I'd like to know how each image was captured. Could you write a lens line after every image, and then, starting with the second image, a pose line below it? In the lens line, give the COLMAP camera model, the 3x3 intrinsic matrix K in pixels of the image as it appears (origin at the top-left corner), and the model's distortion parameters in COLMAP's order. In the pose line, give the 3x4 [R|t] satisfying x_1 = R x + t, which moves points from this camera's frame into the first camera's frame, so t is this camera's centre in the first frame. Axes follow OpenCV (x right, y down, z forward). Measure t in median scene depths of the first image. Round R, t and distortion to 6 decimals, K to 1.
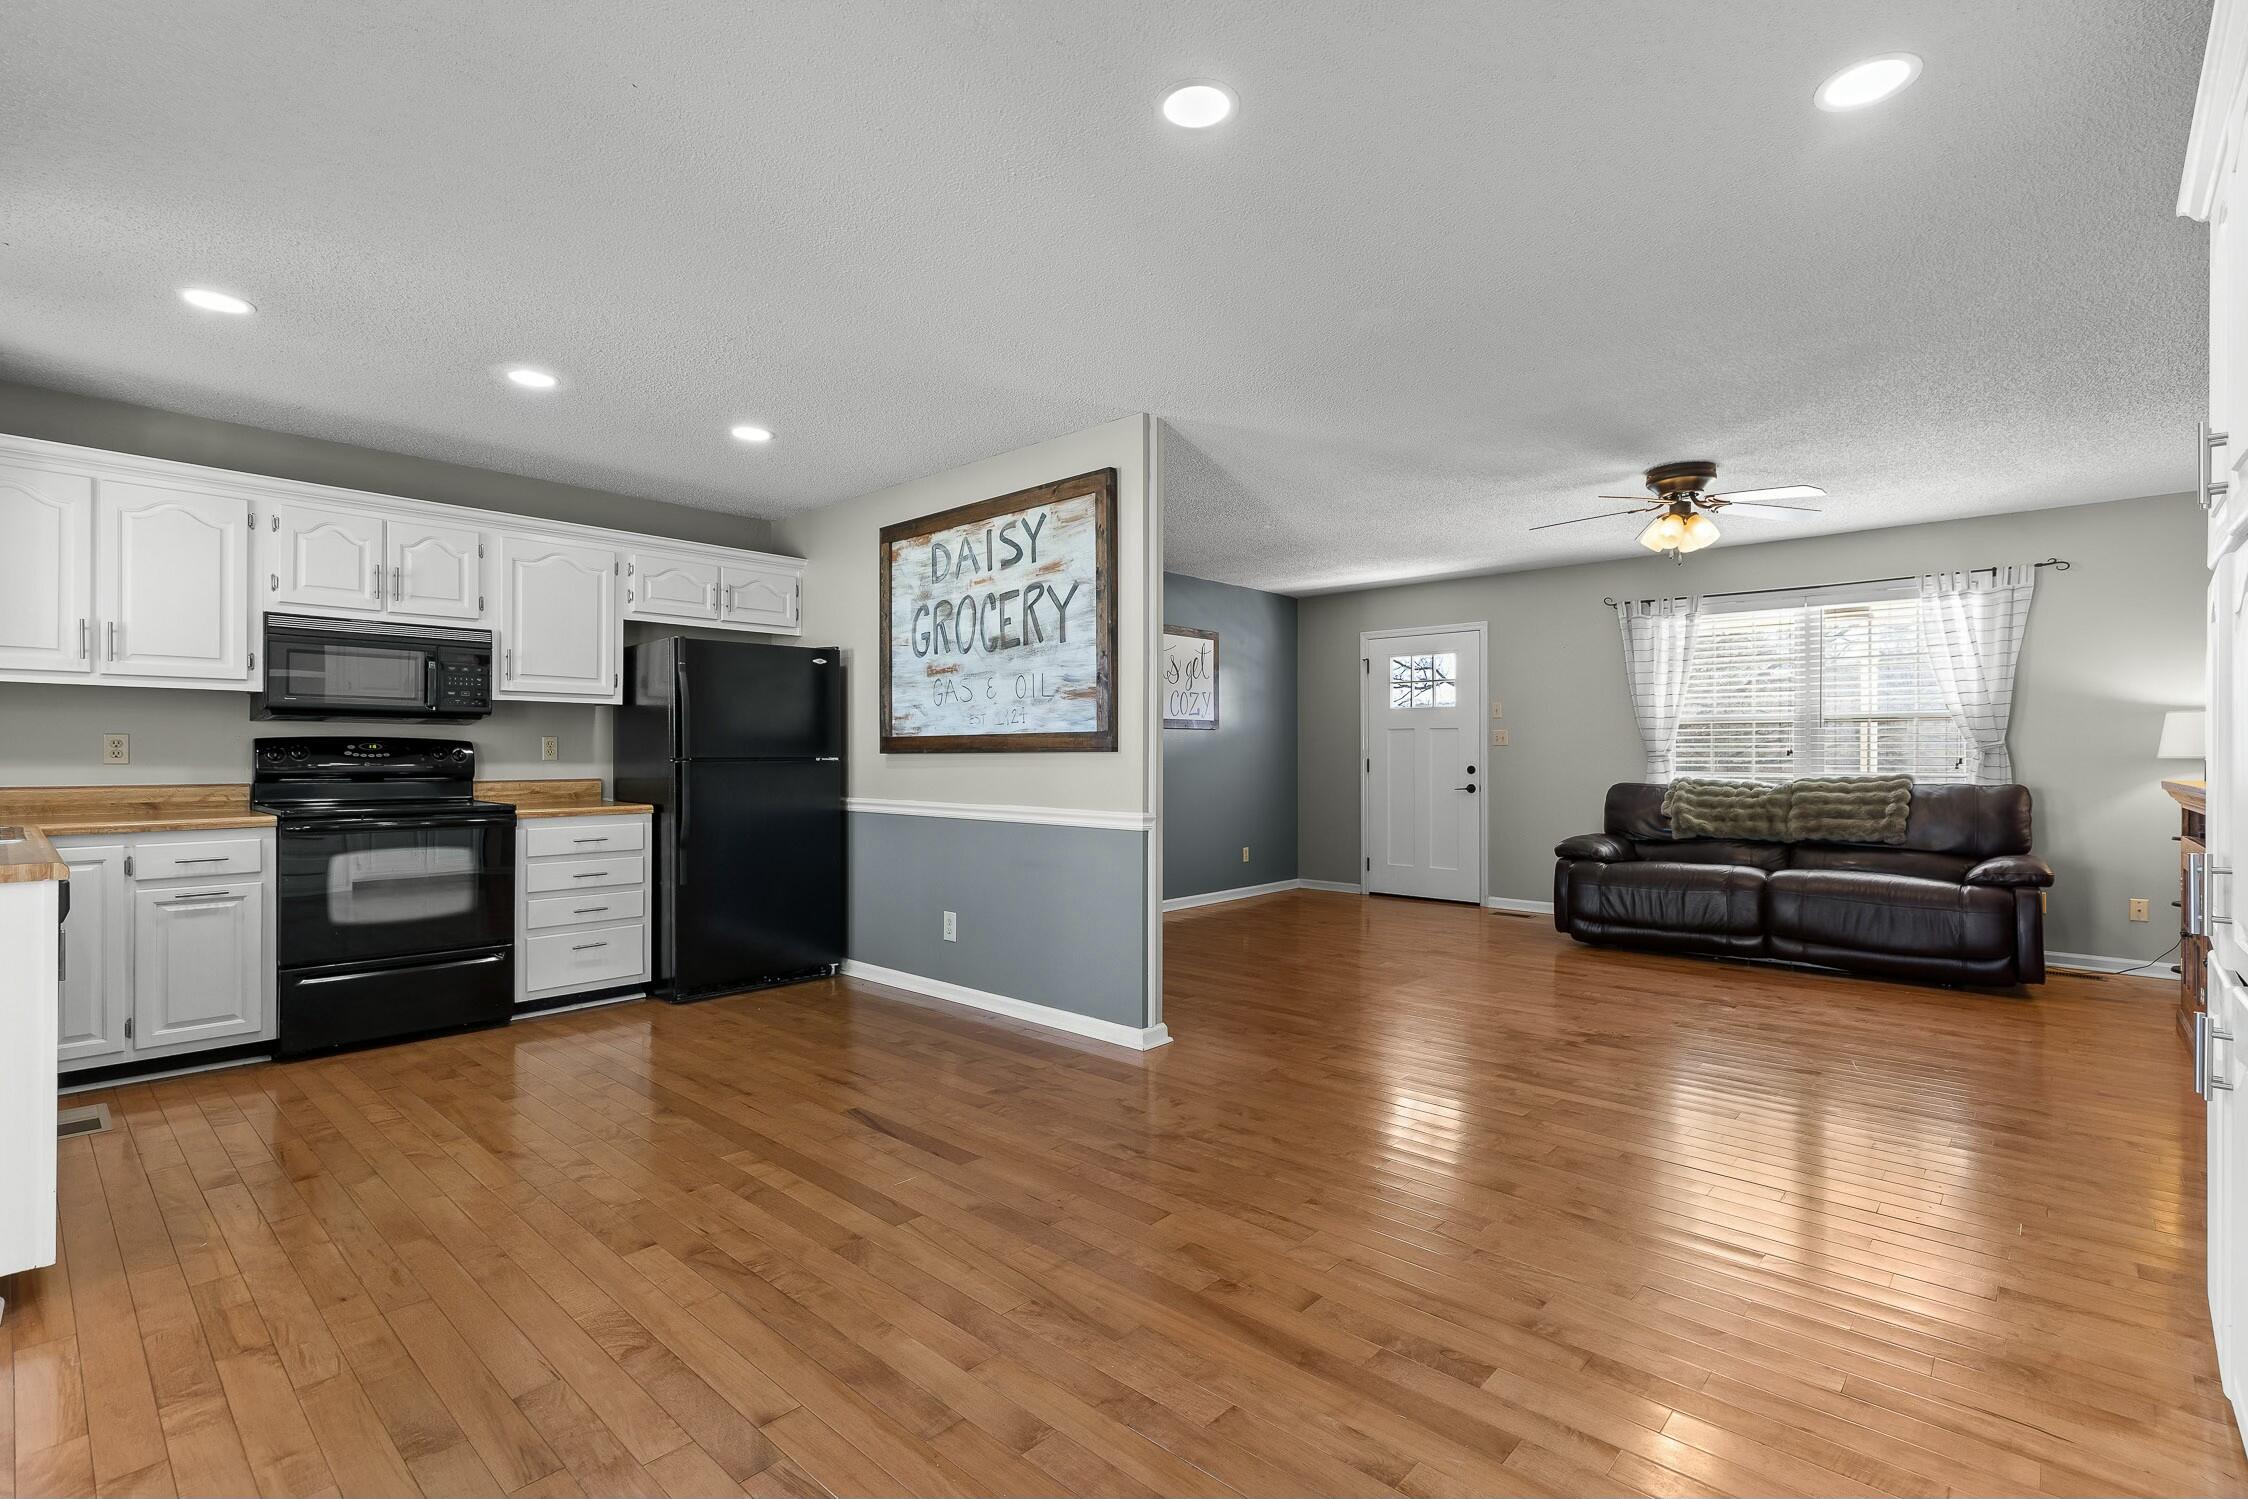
lens RADIAL K [[1029.9, 0, 1121.6], [0, 1029.9, 751.0], [0, 0, 1]] dist [0.001347, 0.000474]
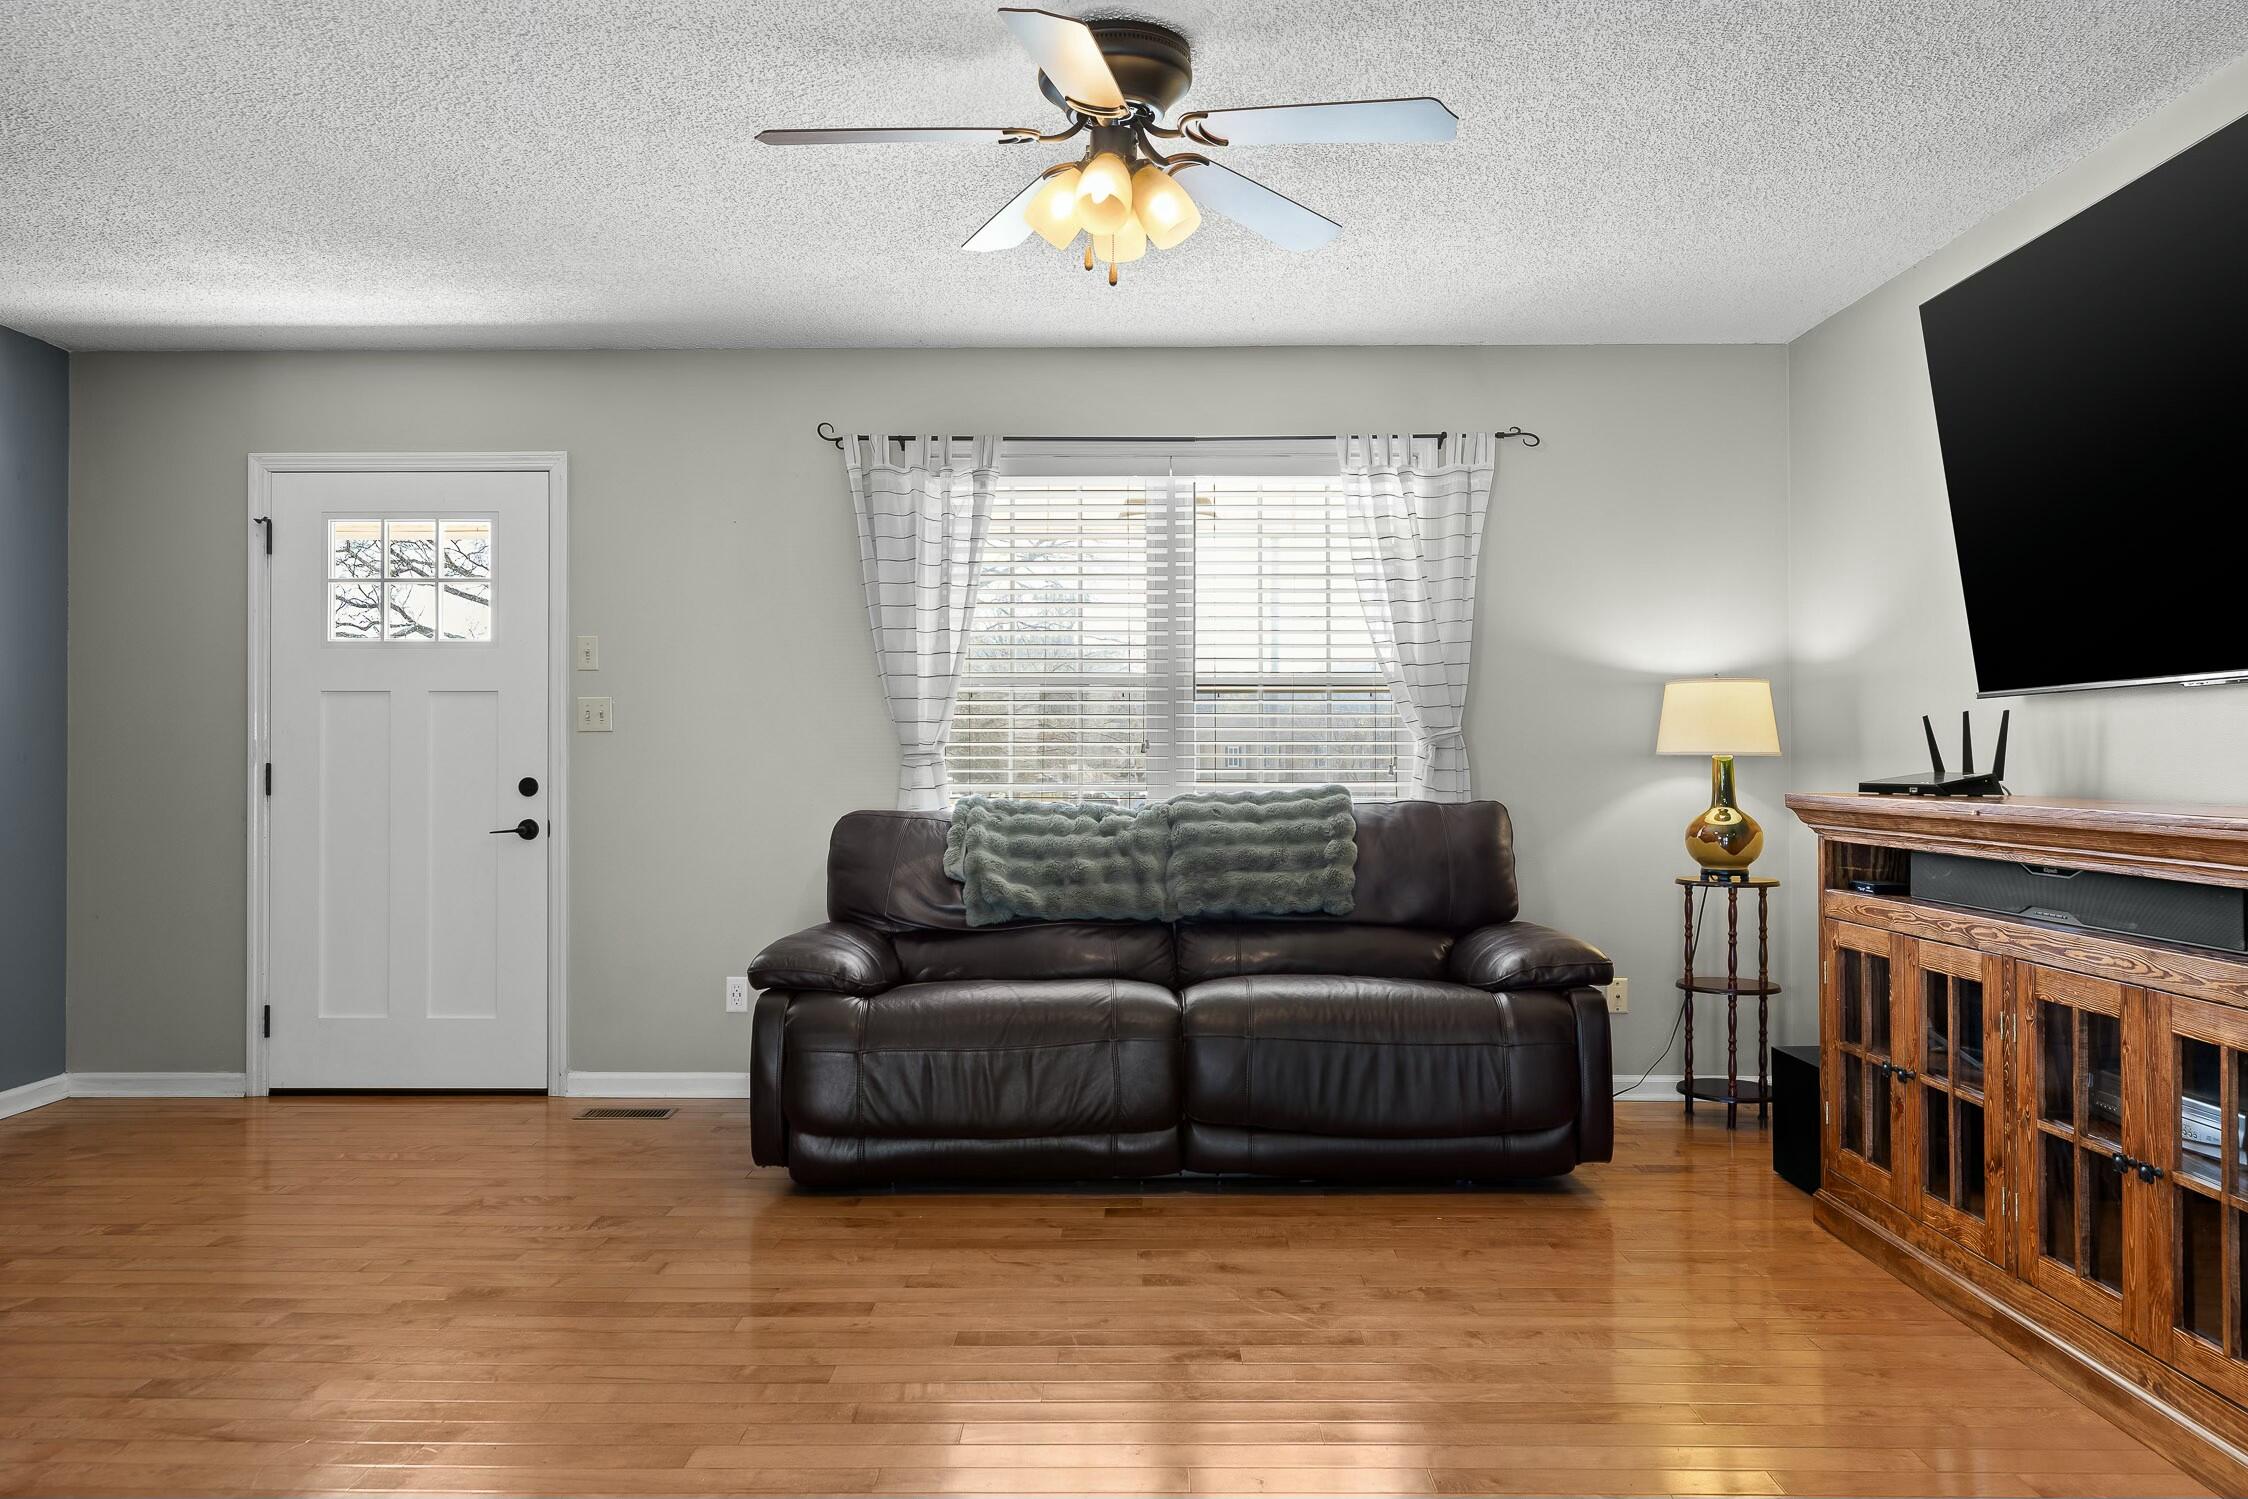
lens RADIAL K [[1584.1, 0, 1128.0], [0, 1584.1, 735.6], [0, 0, 1]] dist [0.008919, -0.003915]
pose [[0.745926, 0.006737, 0.665995, 0.098184], [0.000283, 0.999946, -0.010432, 0.004097], [-0.666029, 0.007970, 0.745883, 0.399748]]
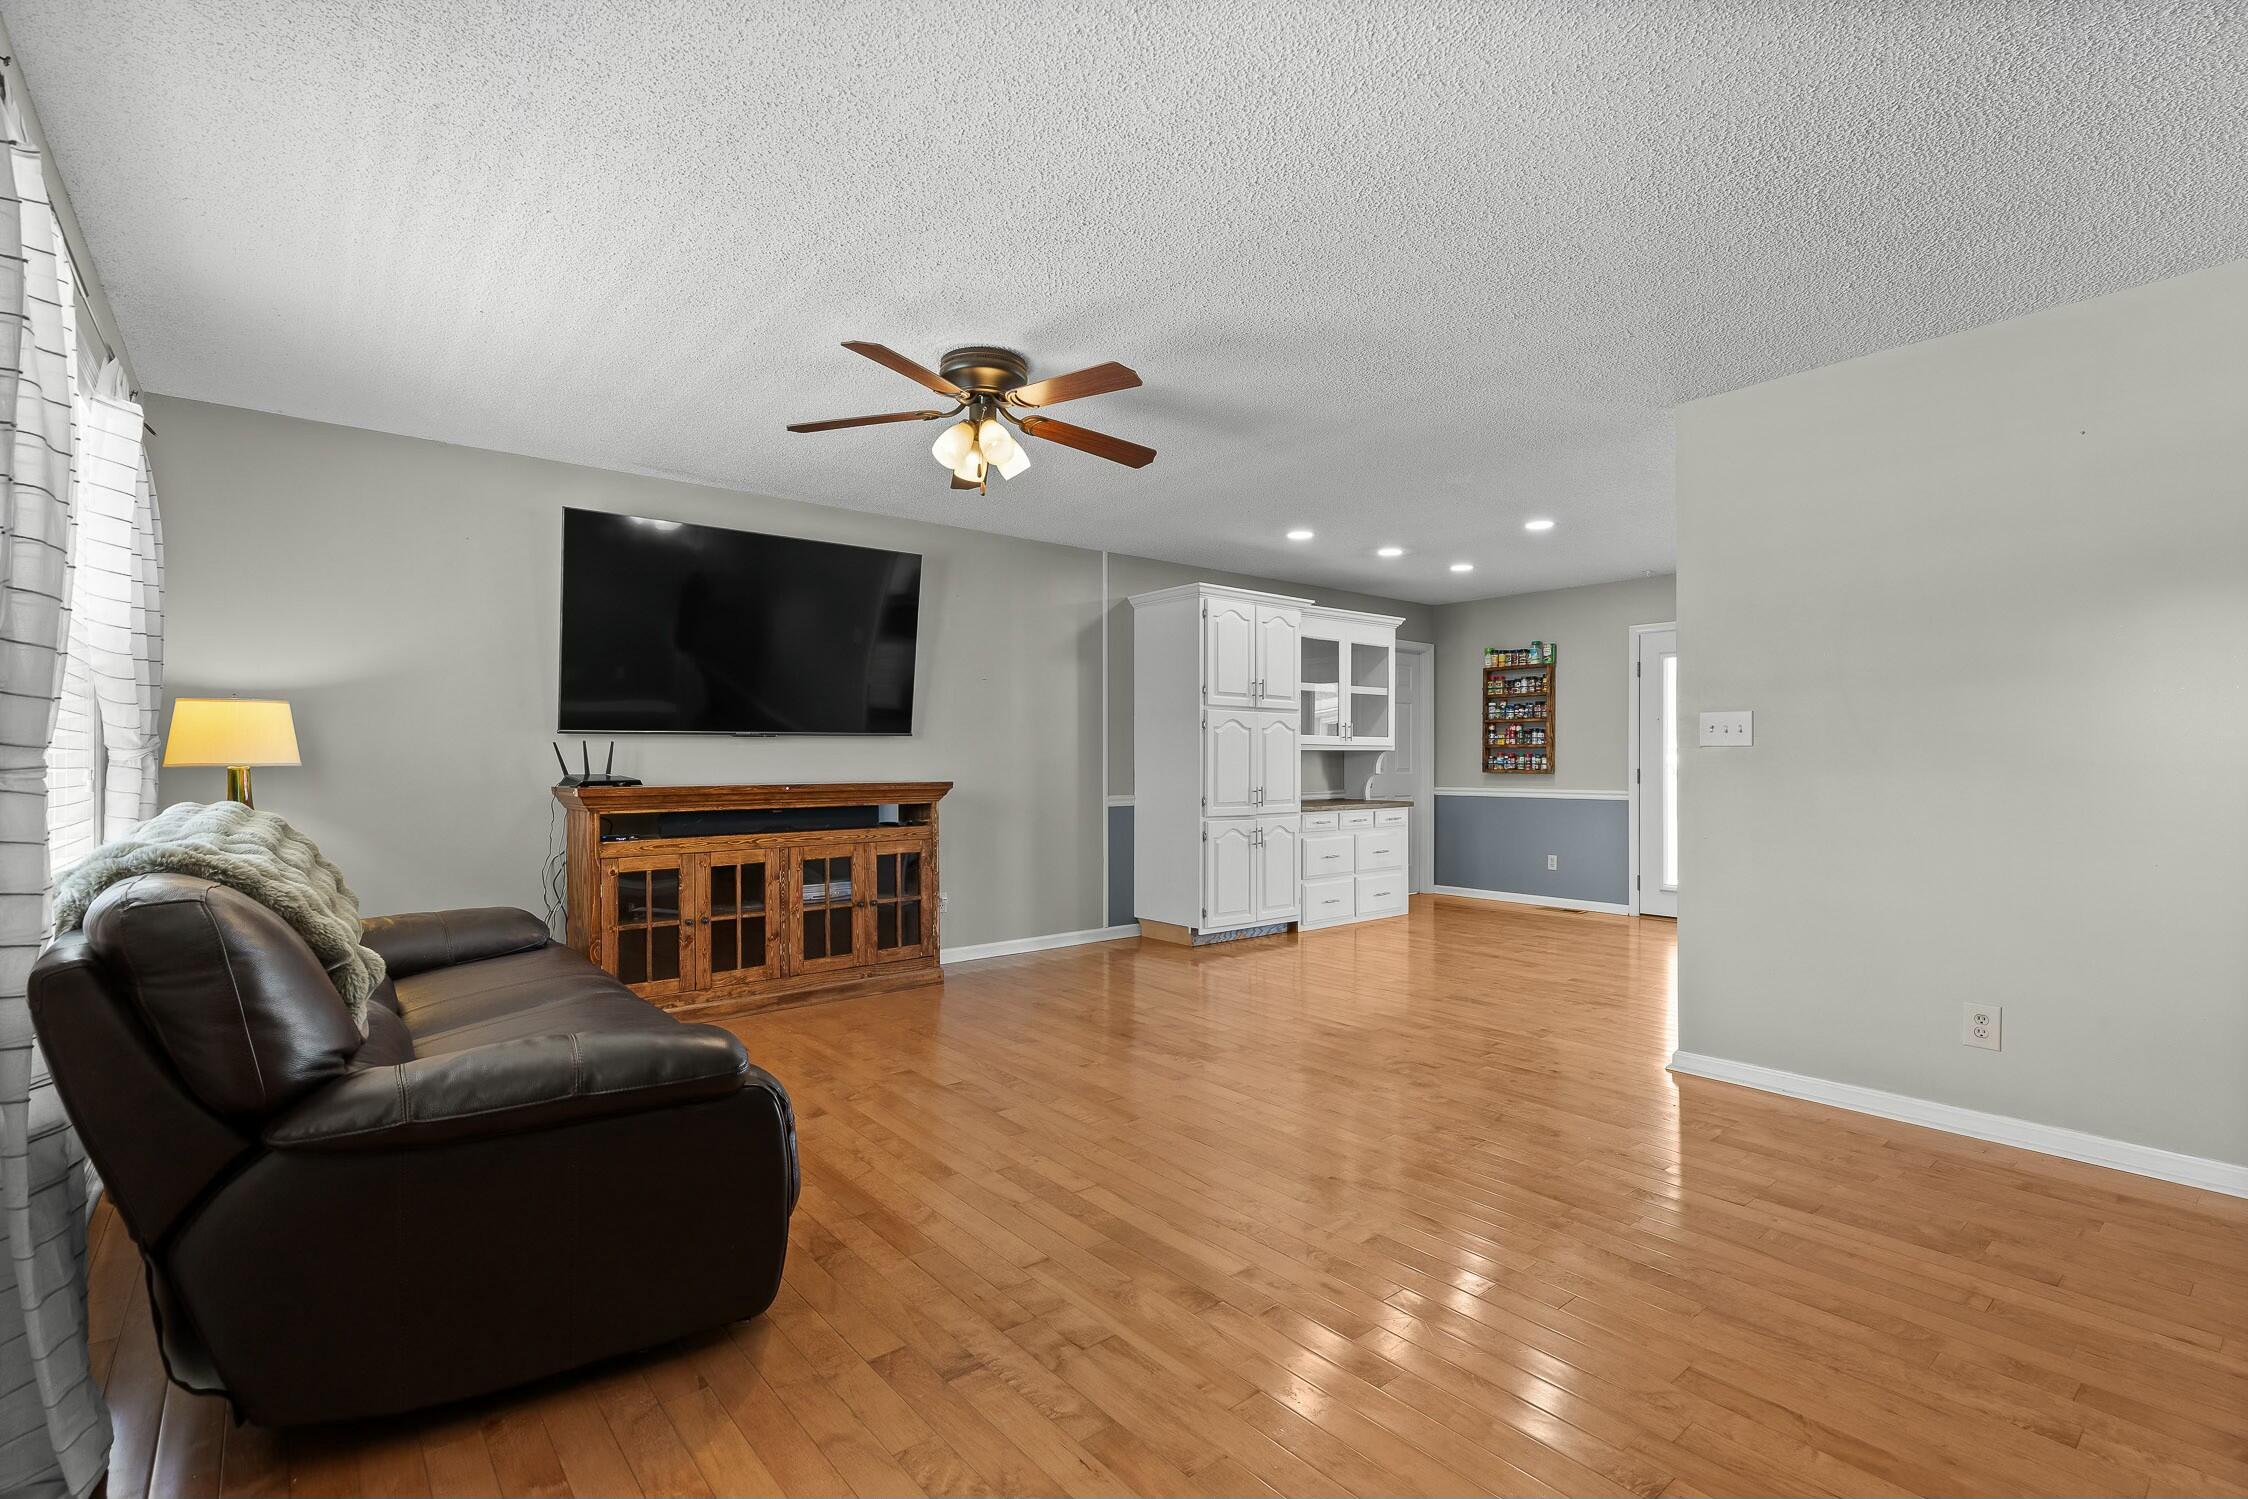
lens RADIAL K [[1029.9, 0, 1138.8], [0, 1029.9, 760.7], [0, 0, 1]] dist [0.001347, 0.000474]
pose [[-0.992632, -0.001081, 0.121159, 0.264473], [-0.001720, 0.999985, -0.005168, 0.005977], [-0.121152, -0.005339, -0.992620, 1.278812]]
